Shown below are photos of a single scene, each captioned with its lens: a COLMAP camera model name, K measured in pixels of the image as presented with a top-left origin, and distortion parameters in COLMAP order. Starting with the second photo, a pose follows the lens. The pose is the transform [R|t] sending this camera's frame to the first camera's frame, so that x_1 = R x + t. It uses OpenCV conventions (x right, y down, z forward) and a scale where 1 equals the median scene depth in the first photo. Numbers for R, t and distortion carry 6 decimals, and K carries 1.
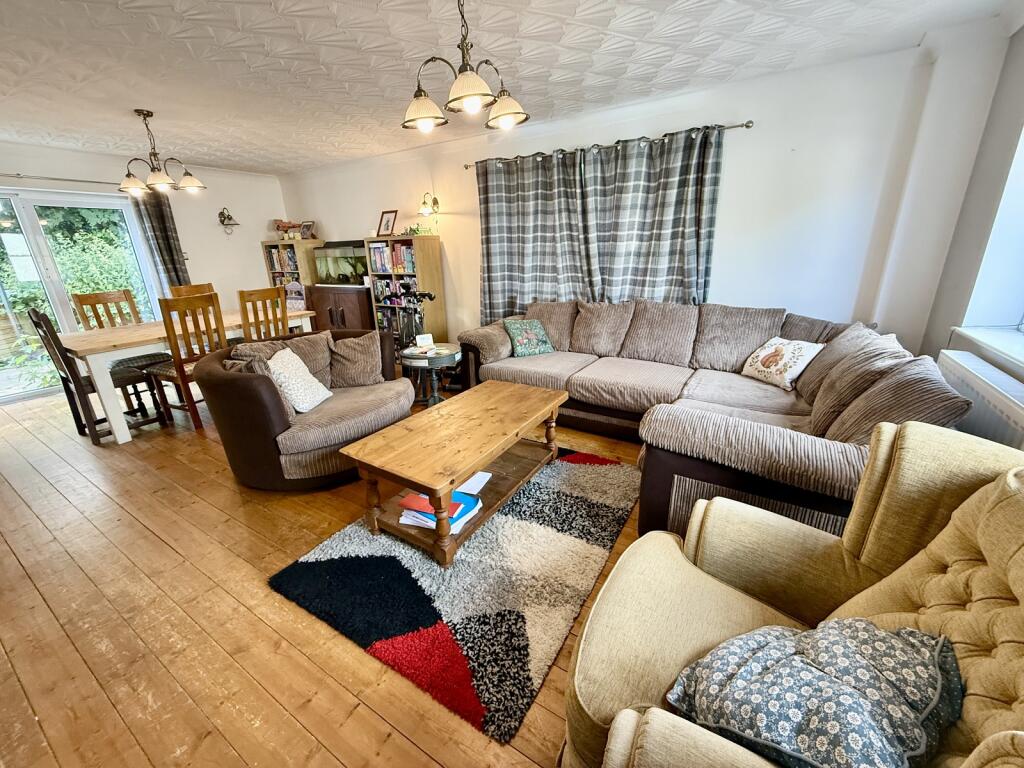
lens RADIAL K [[410.2, 0, 510.1], [0, 410.2, 381.8], [0, 0, 1]] dist [-0.000056, -0.000497]
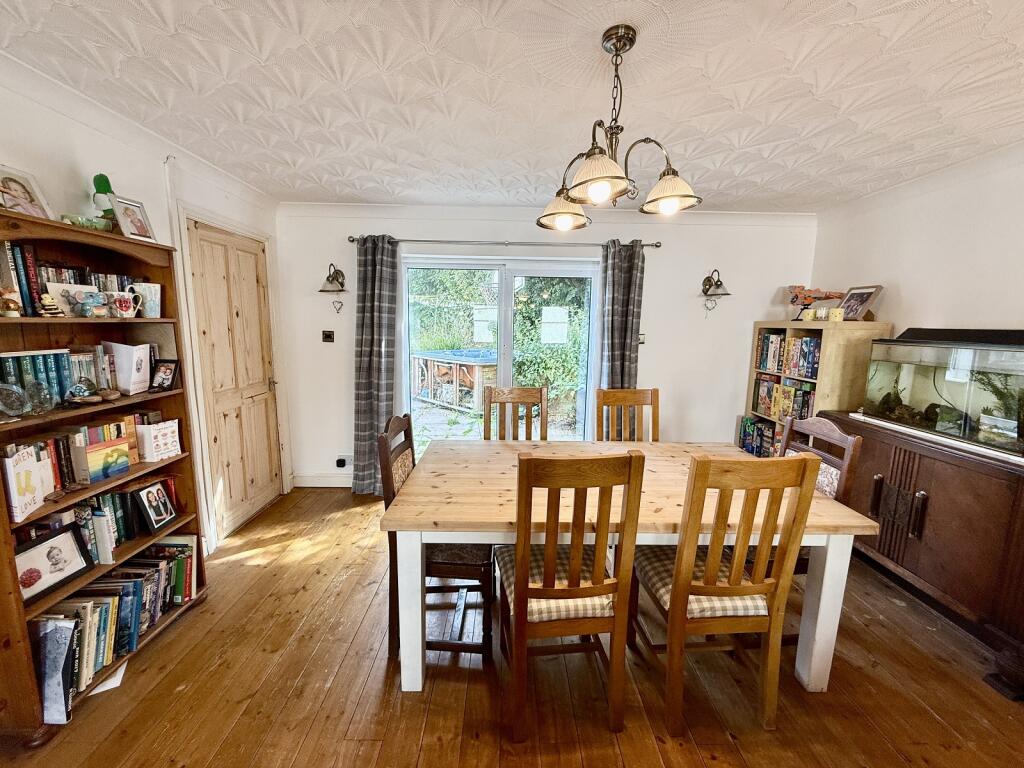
lens RADIAL K [[410.2, 0, 511.0], [0, 410.2, 381.8], [0, 0, 1]] dist [-0.000056, -0.000497]
pose [[0.533145, 0.158367, -0.831069, -0.332223], [-0.295983, 0.955161, -0.007865, -0.171444], [0.792559, 0.250176, 0.556113, 0.471343]]
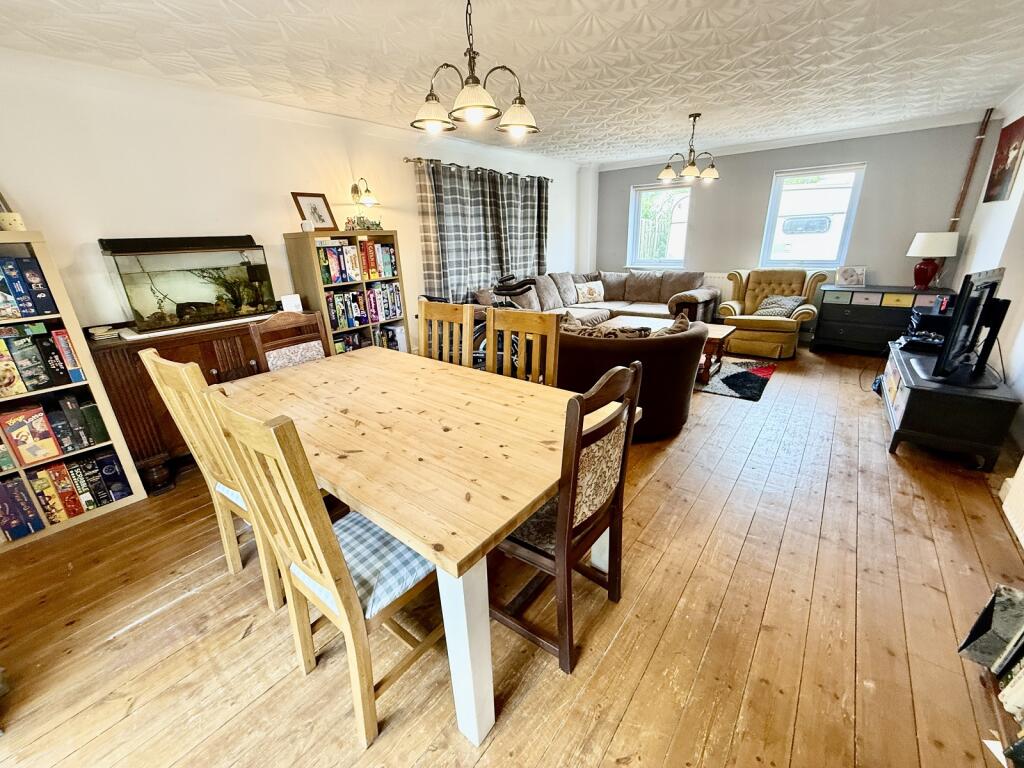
lens RADIAL K [[410.2, 0, 511.2], [0, 410.2, 382.8], [0, 0, 1]] dist [-0.000056, -0.000497]
pose [[0.118297, -0.312623, 0.942482, -0.951842], [0.340341, 0.904420, 0.257280, -0.187856], [-0.932831, 0.290330, 0.213388, 0.613398]]
